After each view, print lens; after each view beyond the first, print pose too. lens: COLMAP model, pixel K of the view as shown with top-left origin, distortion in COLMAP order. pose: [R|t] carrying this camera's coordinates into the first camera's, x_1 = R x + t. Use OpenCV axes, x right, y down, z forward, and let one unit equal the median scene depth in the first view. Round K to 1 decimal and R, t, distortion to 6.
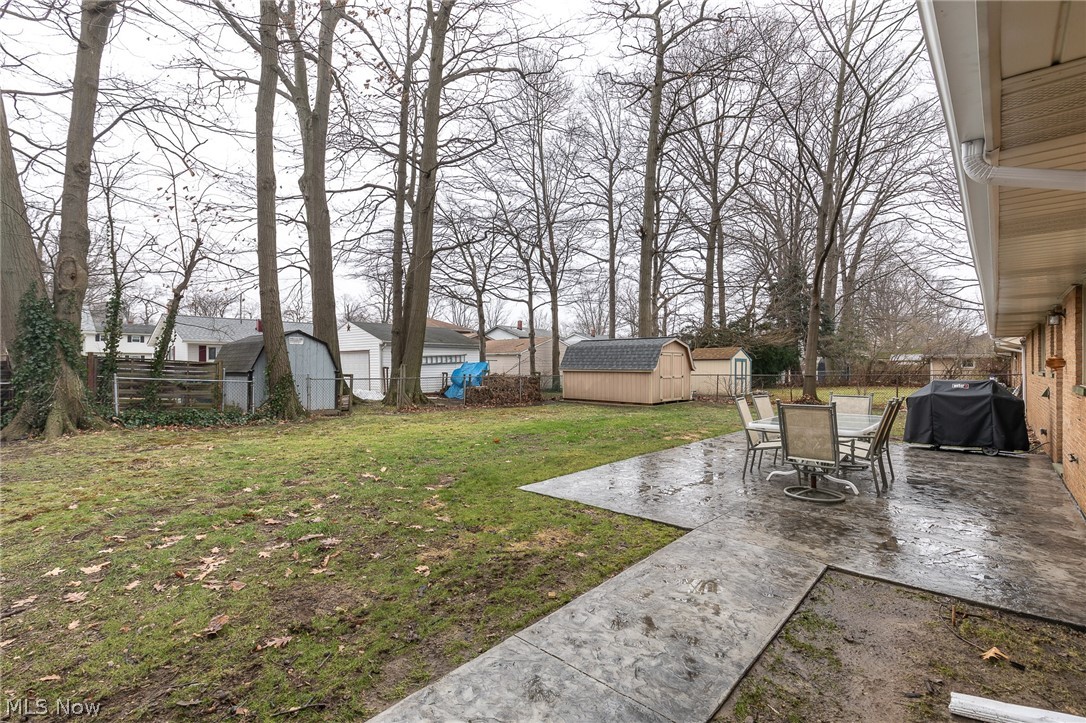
lens RADIAL K [[486.7, 0, 543.3], [0, 486.7, 363.7], [0, 0, 1]] dist [0.001299, -0.000419]
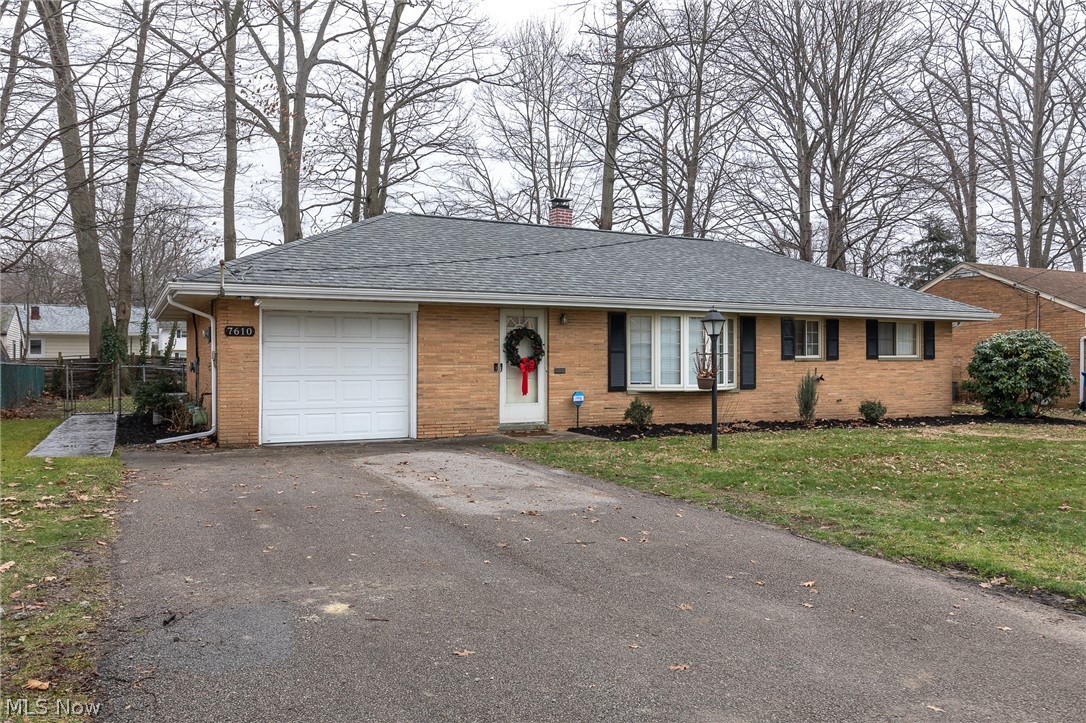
lens RADIAL K [[848.9, 0, 542.7], [0, 848.9, 361.2], [0, 0, 1]] dist [0.003844, 0.000960]
pose [[0.931074, 0.000735, -0.364829, 1.663607], [0.000448, 0.999995, 0.003159, -0.001764], [0.364830, -0.003105, 0.931069, -1.398370]]
